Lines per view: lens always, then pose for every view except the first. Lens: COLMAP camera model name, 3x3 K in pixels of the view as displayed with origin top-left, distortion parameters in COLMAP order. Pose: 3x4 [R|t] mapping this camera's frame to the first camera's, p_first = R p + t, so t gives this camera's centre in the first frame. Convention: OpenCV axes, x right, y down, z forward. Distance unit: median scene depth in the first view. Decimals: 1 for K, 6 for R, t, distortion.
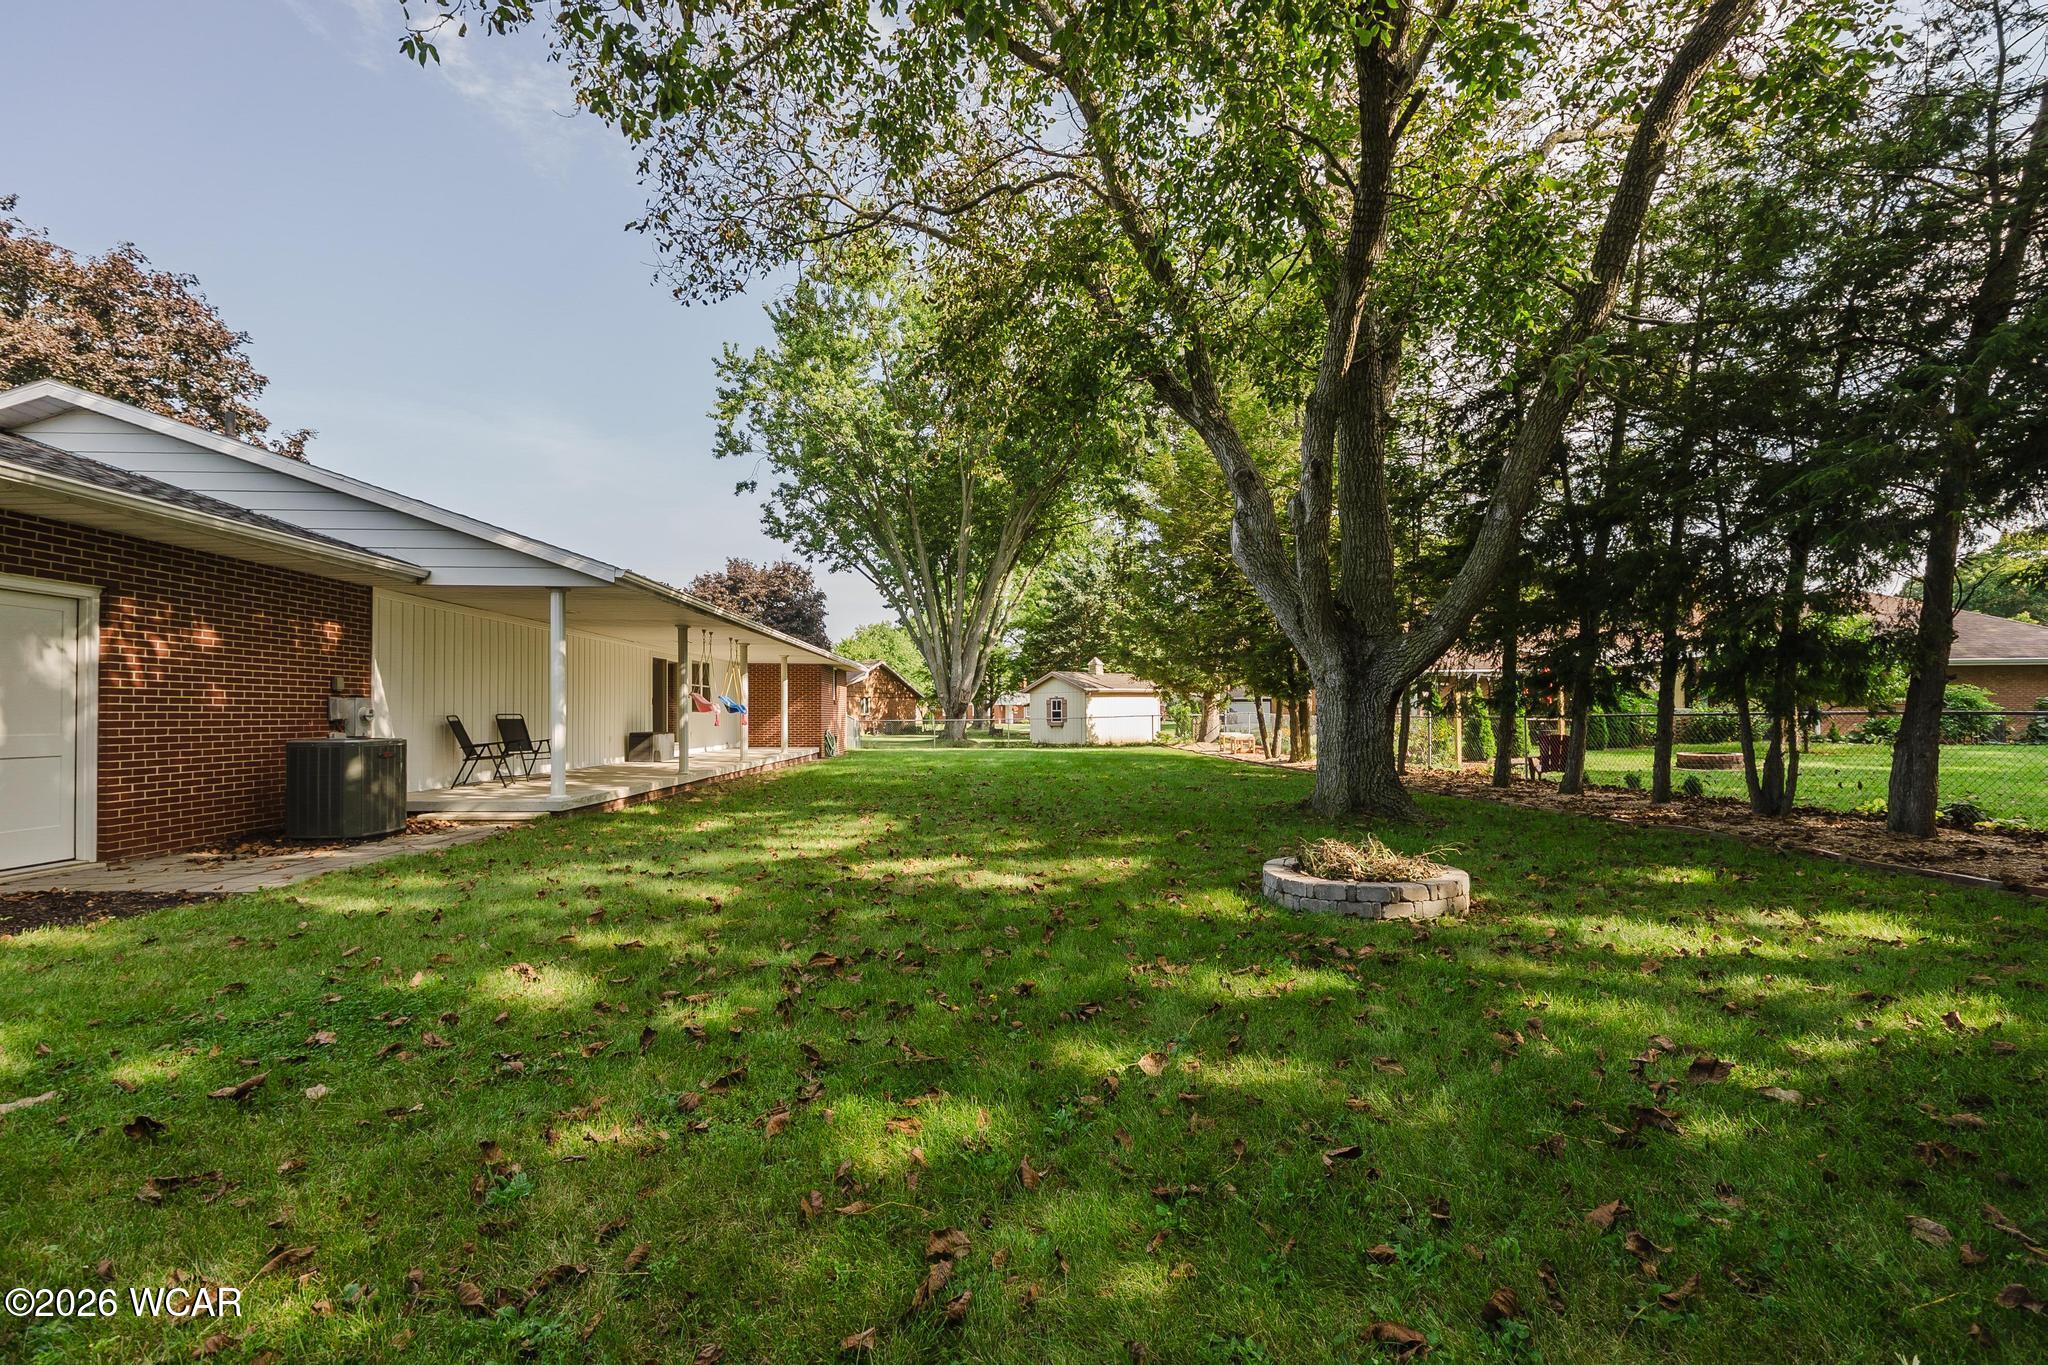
lens RADIAL K [[873.8, 0, 1022.3], [0, 873.8, 667.9], [0, 0, 1]] dist [-0.003768, 0.000269]
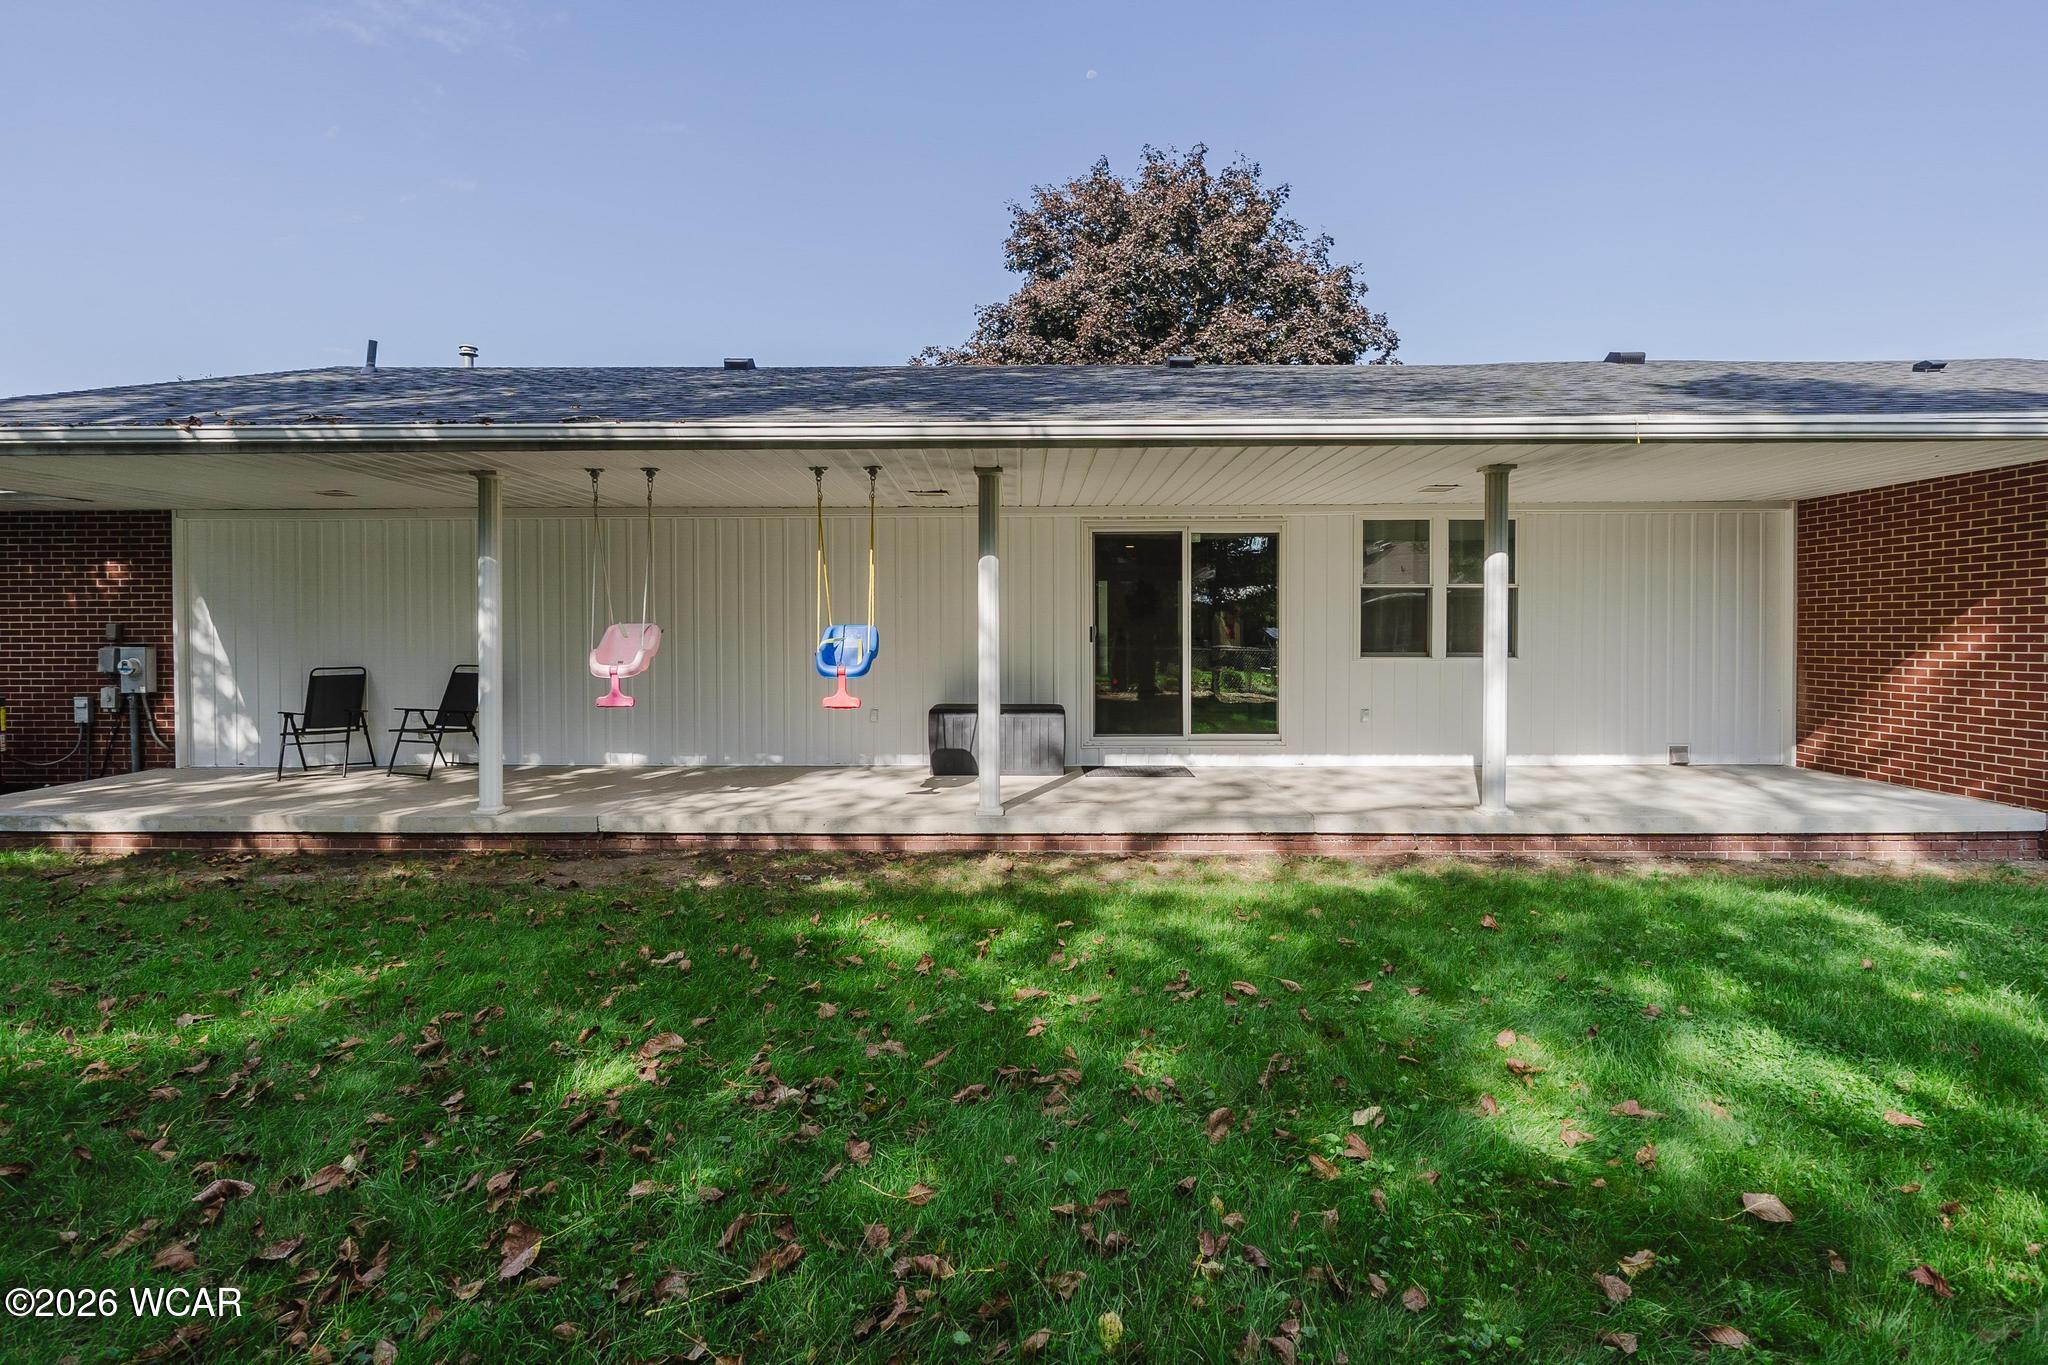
lens RADIAL K [[1013.1, 0, 1020.5], [0, 1013.1, 654.6], [0, 0, 1]] dist [-0.009466, -0.000080]
pose [[-0.087456, 0.016330, -0.996035, 0.073505], [0.053726, 0.998488, 0.011653, 0.042686], [0.994719, -0.052494, -0.088201, 1.088175]]
